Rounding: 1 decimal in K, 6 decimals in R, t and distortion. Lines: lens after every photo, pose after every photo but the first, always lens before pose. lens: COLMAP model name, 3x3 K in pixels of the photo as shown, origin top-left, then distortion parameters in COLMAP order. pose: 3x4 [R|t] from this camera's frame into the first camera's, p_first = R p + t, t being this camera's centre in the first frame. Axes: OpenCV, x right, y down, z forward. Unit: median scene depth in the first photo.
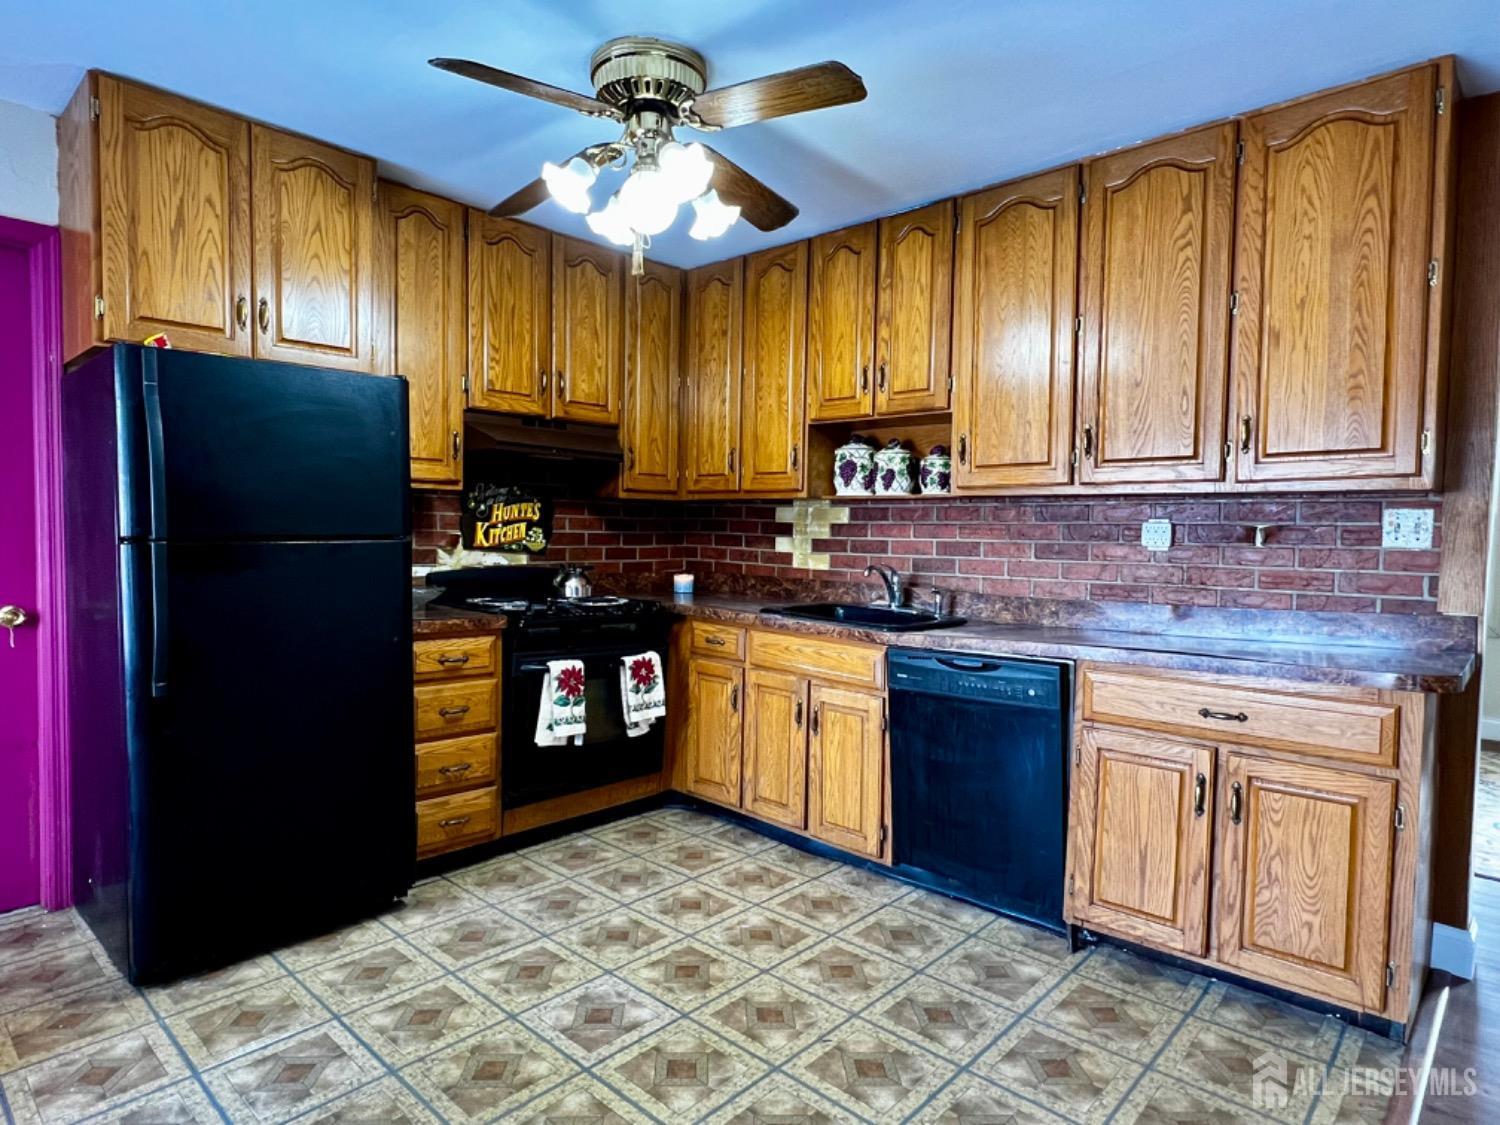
lens RADIAL K [[863.4, 0, 744.0], [0, 863.4, 561.6], [0, 0, 1]] dist [-0.001718, 0.000460]
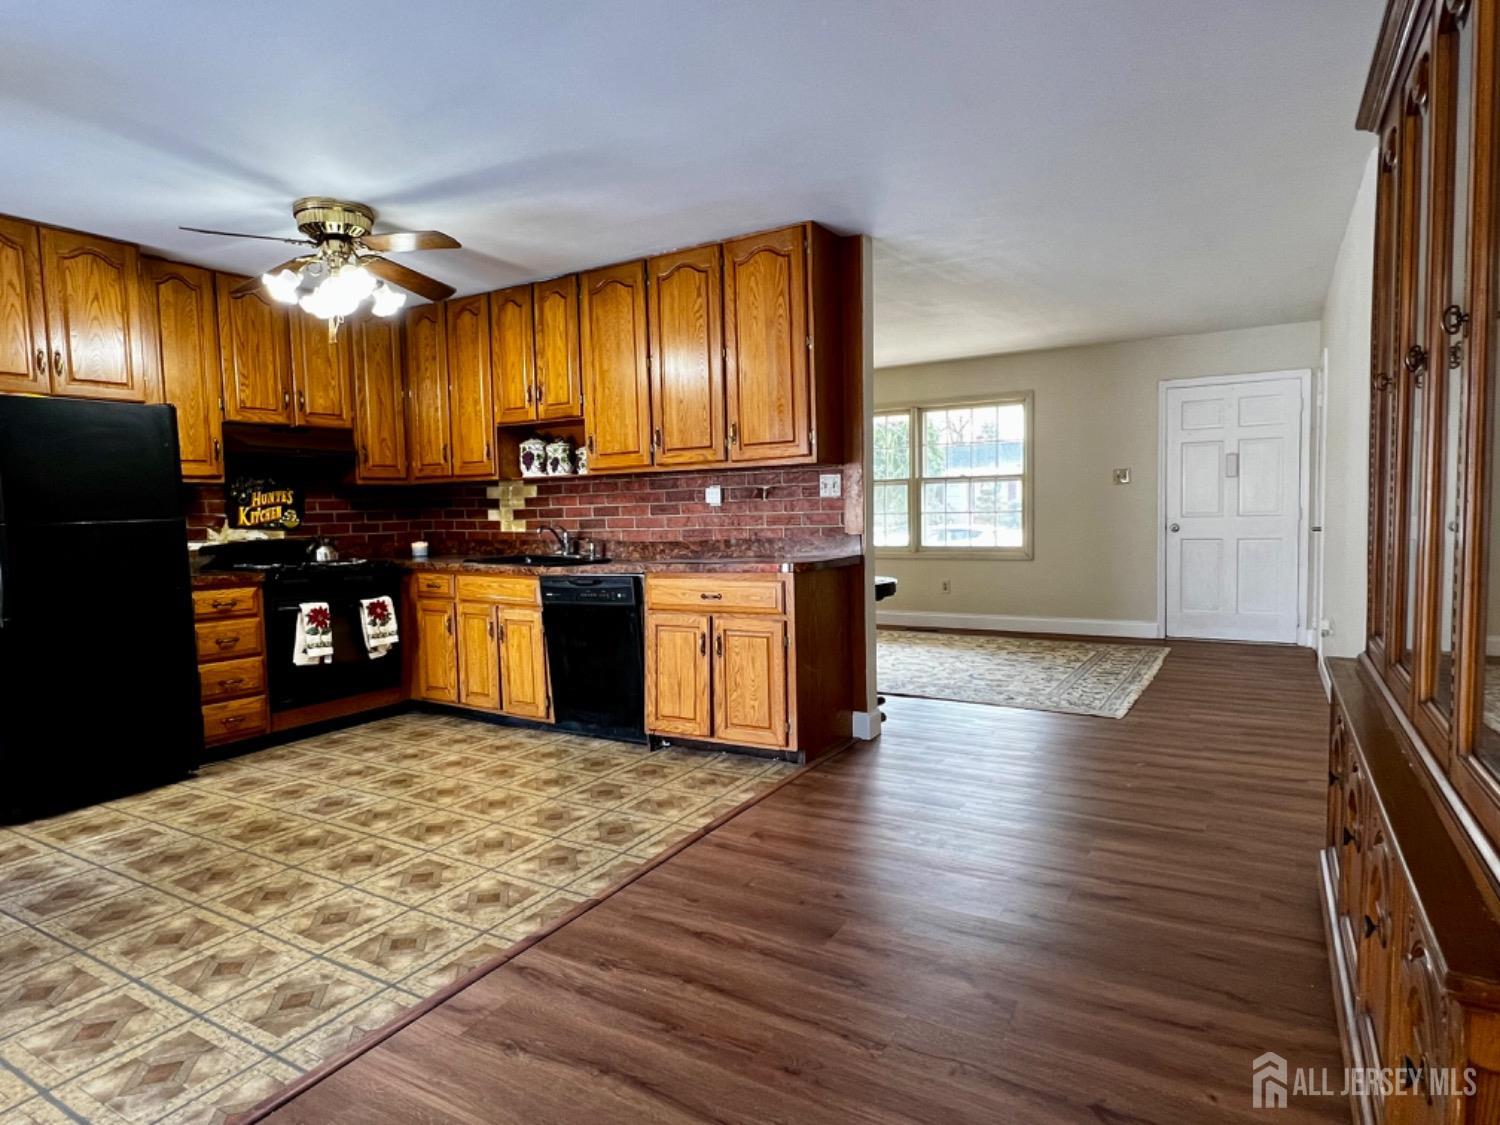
lens RADIAL K [[863.4, 0, 744.0], [0, 863.4, 561.6], [0, 0, 1]] dist [-0.001718, 0.000460]
pose [[0.976595, -0.054159, 0.208154, 0.185327], [0.049460, 0.998391, 0.027721, 0.044538], [-0.209320, -0.016777, 0.977703, -0.506419]]
